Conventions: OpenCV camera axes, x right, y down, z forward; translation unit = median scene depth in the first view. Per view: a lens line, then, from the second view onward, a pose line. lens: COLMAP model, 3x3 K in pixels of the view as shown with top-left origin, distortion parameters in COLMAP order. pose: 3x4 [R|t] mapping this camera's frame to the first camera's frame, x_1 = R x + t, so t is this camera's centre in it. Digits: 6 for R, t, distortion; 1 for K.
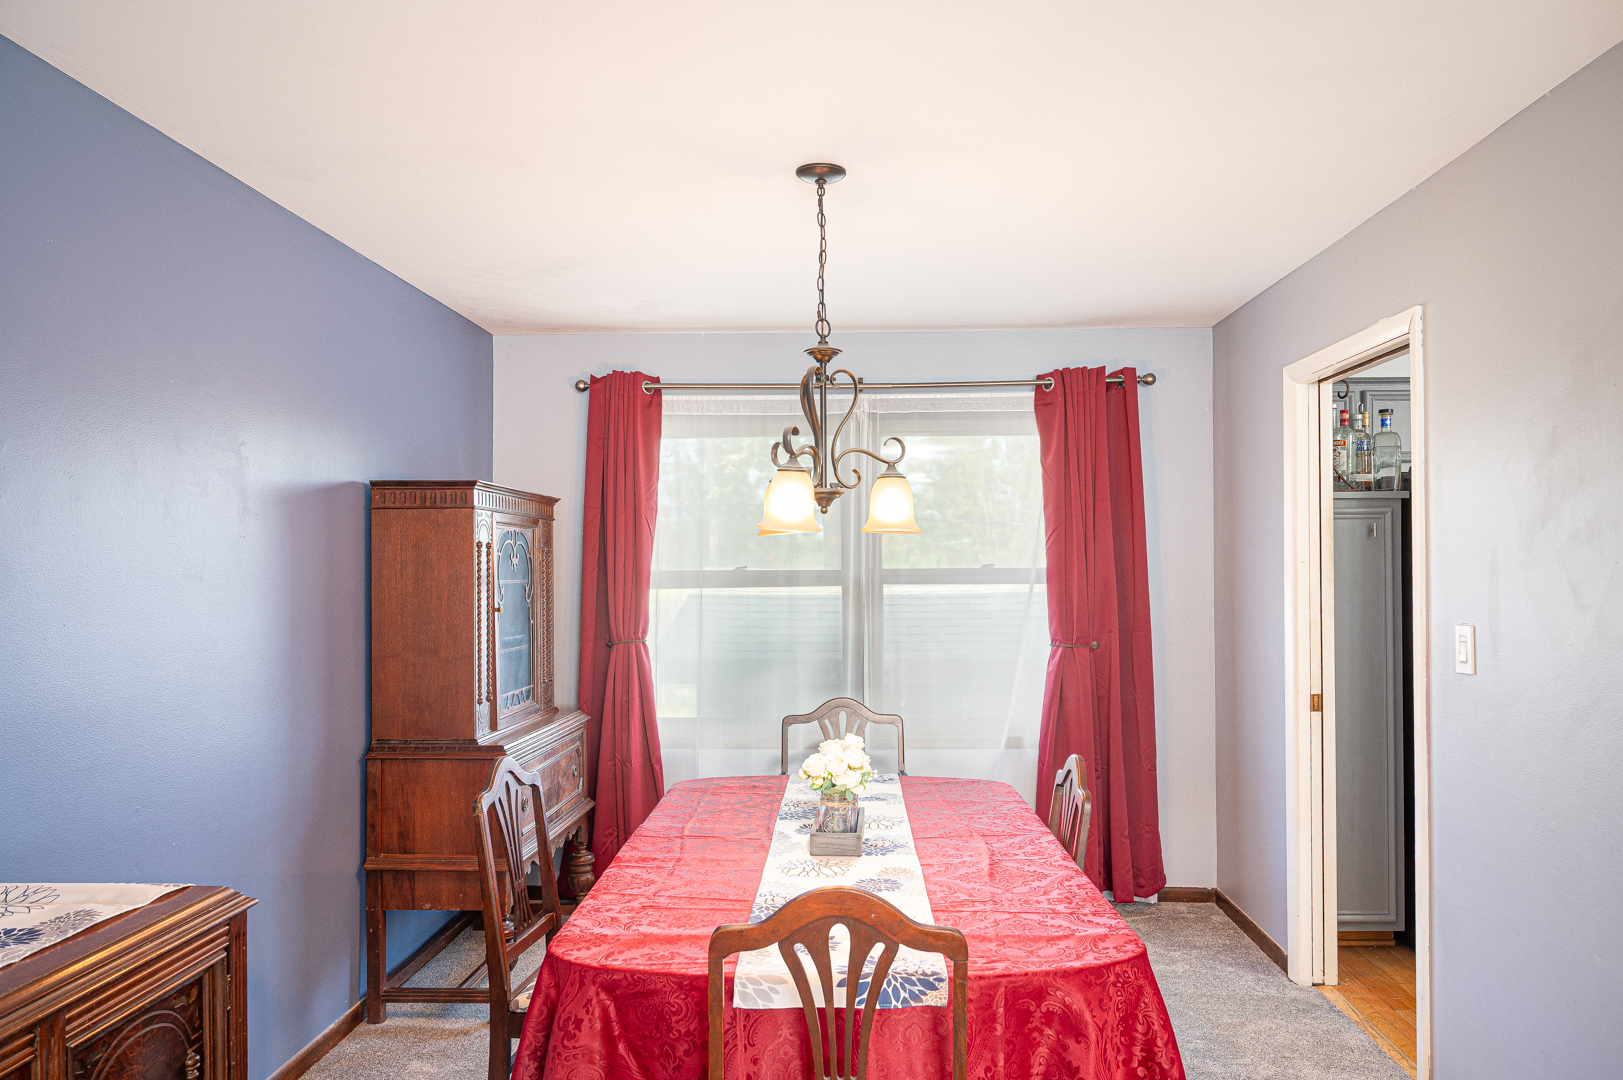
lens RADIAL K [[1268.4, 0, 811.4], [0, 1268.4, 582.6], [0, 0, 1]] dist [-0.041834, -0.001805]
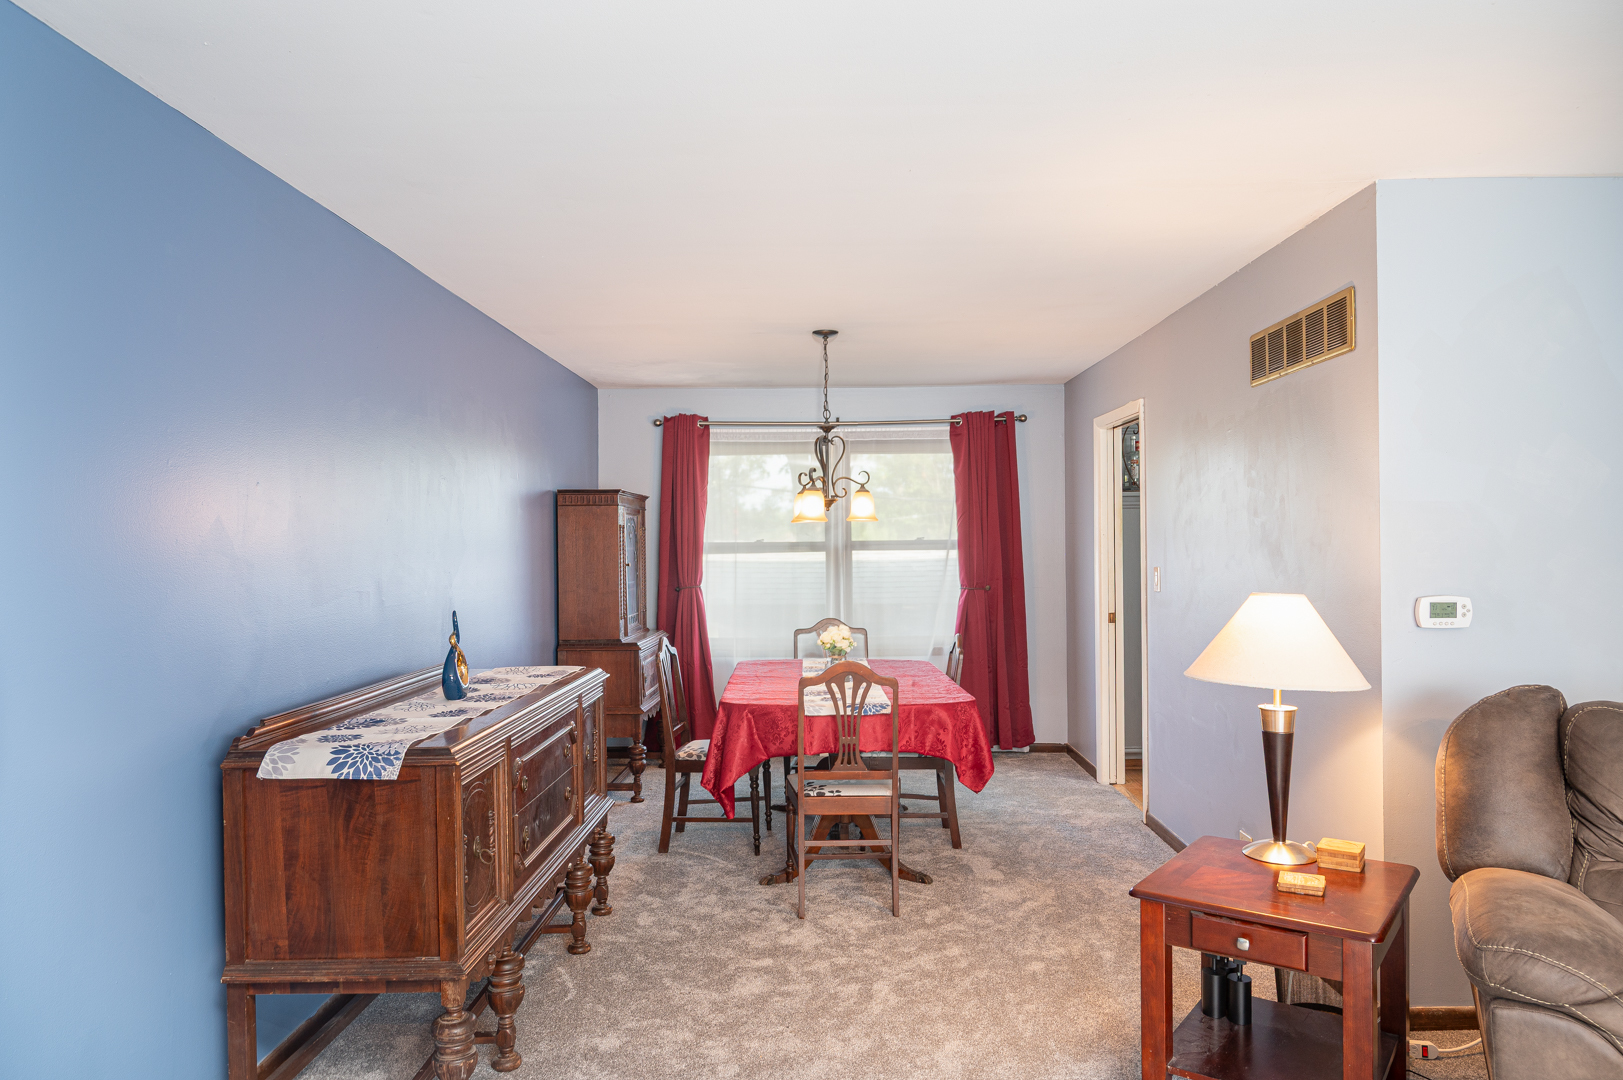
lens RADIAL K [[1218.8, 0, 786.8], [0, 1218.8, 558.9], [0, 0, 1]] dist [0.011271, 0.002019]
pose [[0.999886, -0.004019, 0.014553, -0.056854], [0.003987, 0.999990, 0.002208, 0.010180], [-0.014562, -0.002150, 0.999892, -0.608148]]
